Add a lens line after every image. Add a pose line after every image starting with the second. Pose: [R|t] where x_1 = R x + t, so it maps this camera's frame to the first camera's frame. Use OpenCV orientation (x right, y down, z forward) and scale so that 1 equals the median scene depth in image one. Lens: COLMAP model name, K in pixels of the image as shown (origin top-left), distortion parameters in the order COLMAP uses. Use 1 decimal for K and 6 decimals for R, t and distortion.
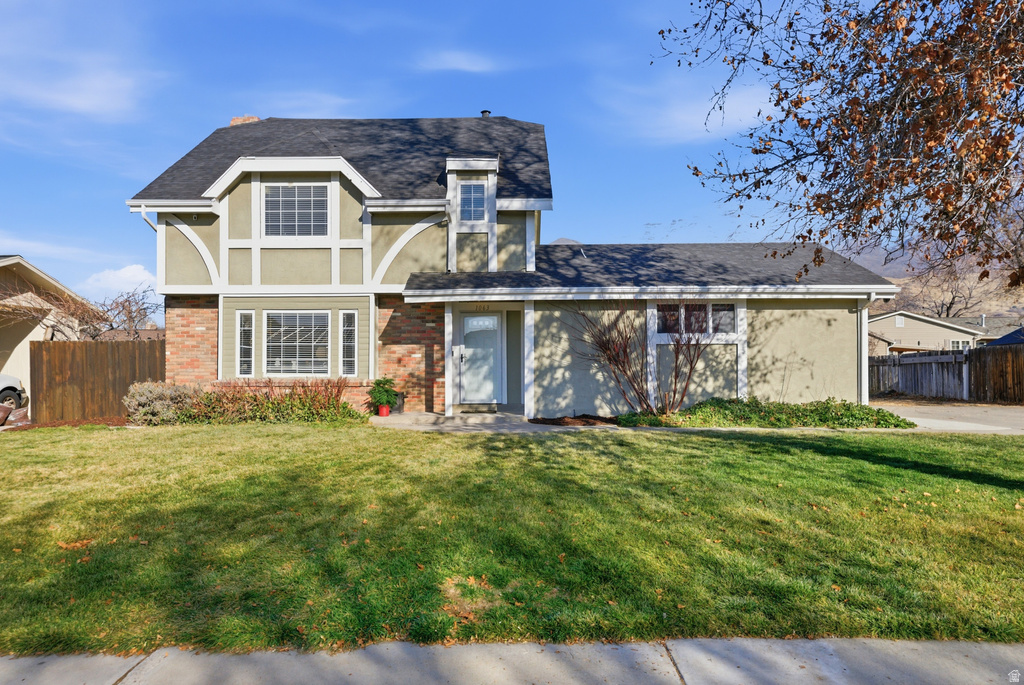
lens RADIAL K [[680.9, 0, 497.1], [0, 680.9, 367.3], [0, 0, 1]] dist [0.021674, 0.000450]
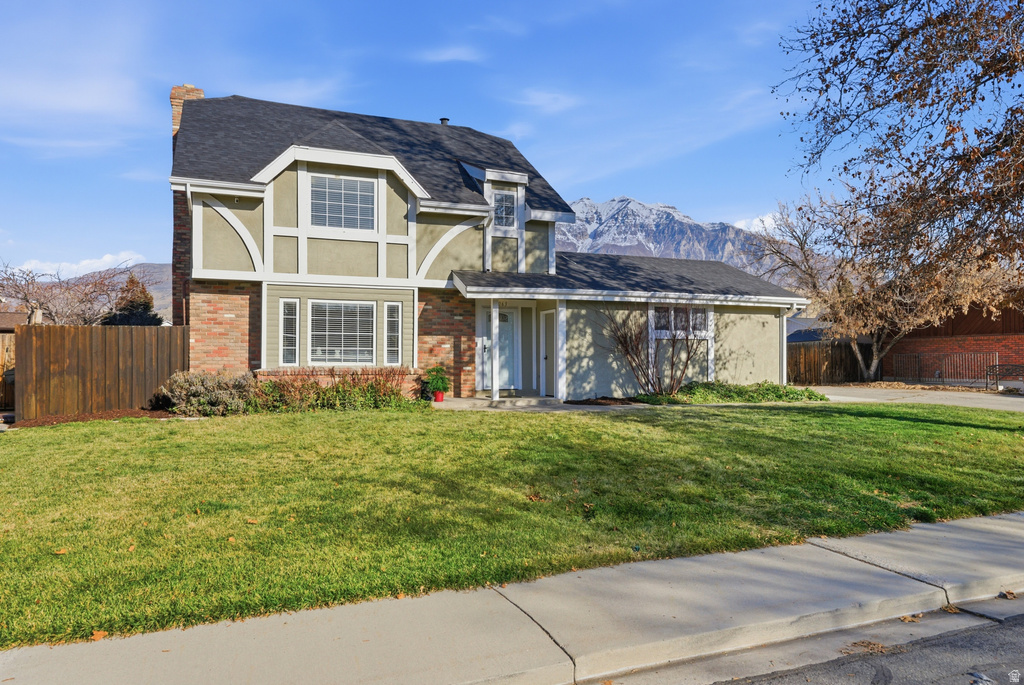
lens RADIAL K [[680.9, 0, 497.1], [0, 680.9, 367.3], [0, 0, 1]] dist [0.021674, 0.000450]
pose [[0.924644, -0.001696, 0.380828, -0.477183], [-0.002410, 0.999944, 0.010306, 0.005549], [-0.380825, -0.010447, 0.924588, -0.037077]]
